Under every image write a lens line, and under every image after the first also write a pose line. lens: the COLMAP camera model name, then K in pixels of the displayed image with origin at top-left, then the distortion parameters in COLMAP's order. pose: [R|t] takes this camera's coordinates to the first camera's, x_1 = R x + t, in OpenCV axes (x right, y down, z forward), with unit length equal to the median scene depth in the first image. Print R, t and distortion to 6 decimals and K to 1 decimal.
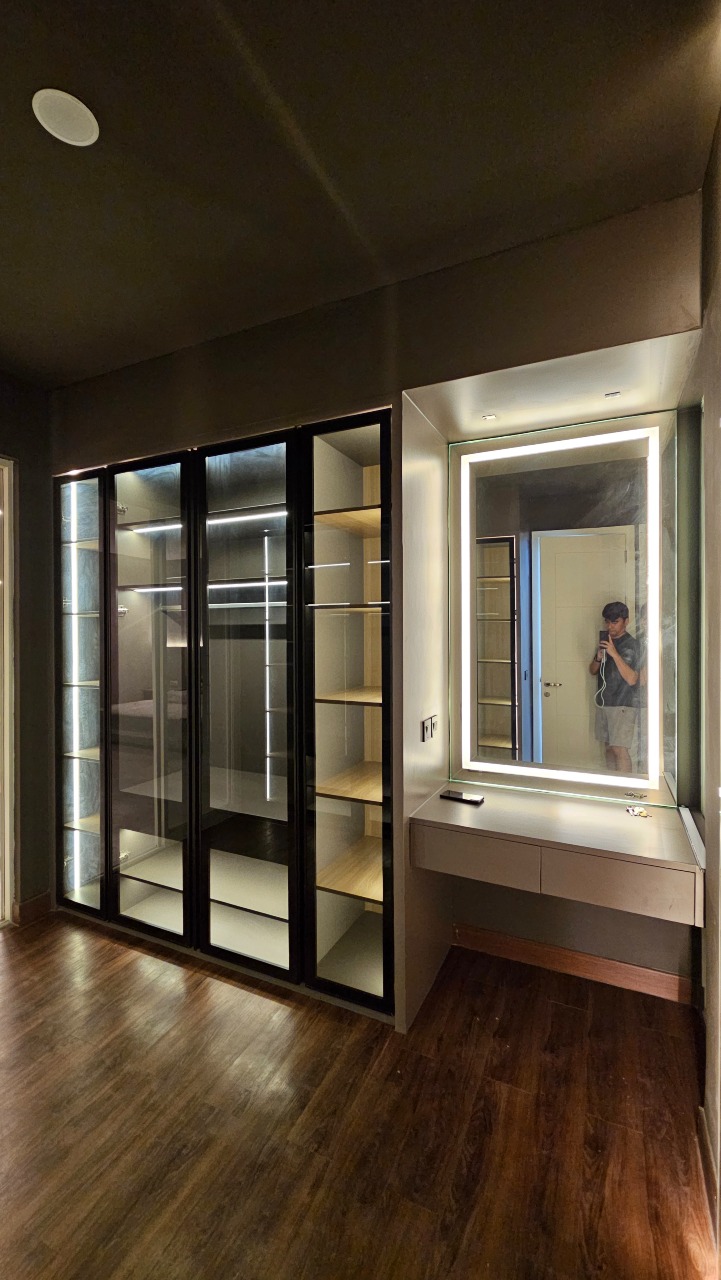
lens RADIAL K [[524.2, 0, 359.5], [0, 524.2, 633.7], [0, 0, 1]] dist [-0.001353, -0.000490]
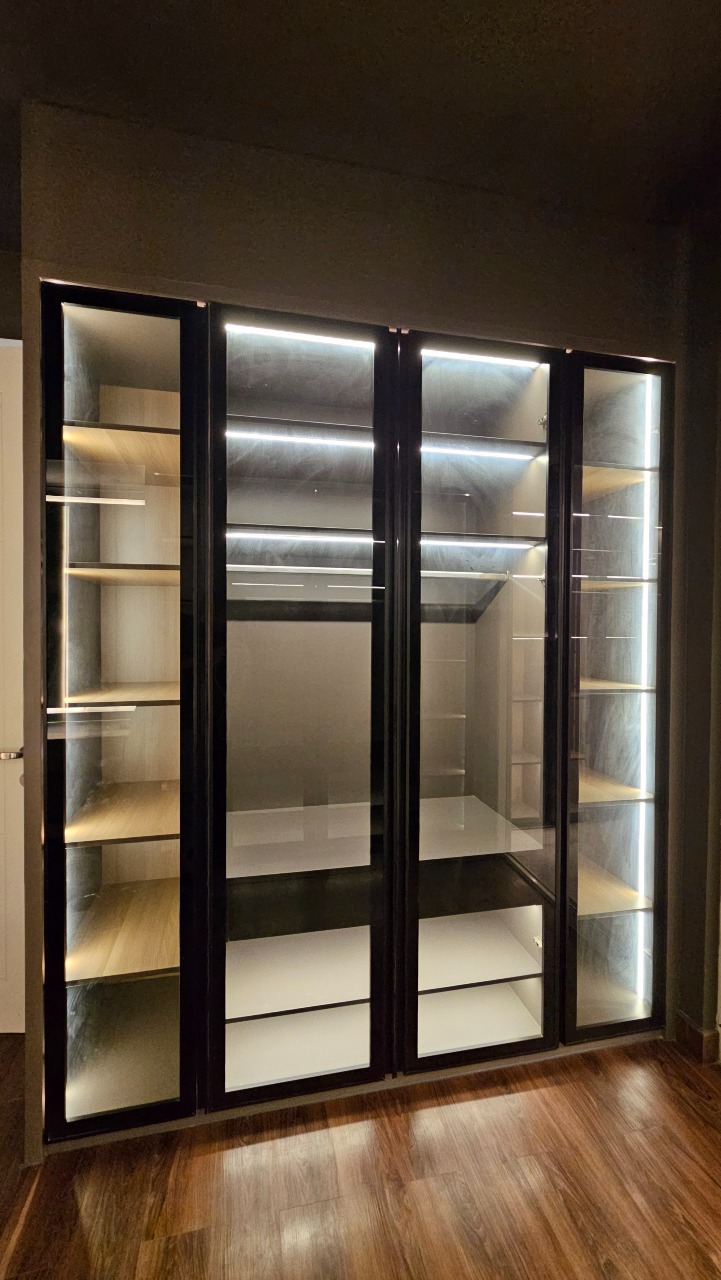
lens RADIAL K [[608.5, 0, 360.5], [0, 608.5, 640.0], [0, 0, 1]] dist [0.019888, -0.000467]
pose [[0.770977, -0.008445, 0.636807, -0.656237], [-0.008498, 0.999687, 0.023547, 0.017488], [-0.636806, -0.023566, 0.770664, 0.334081]]
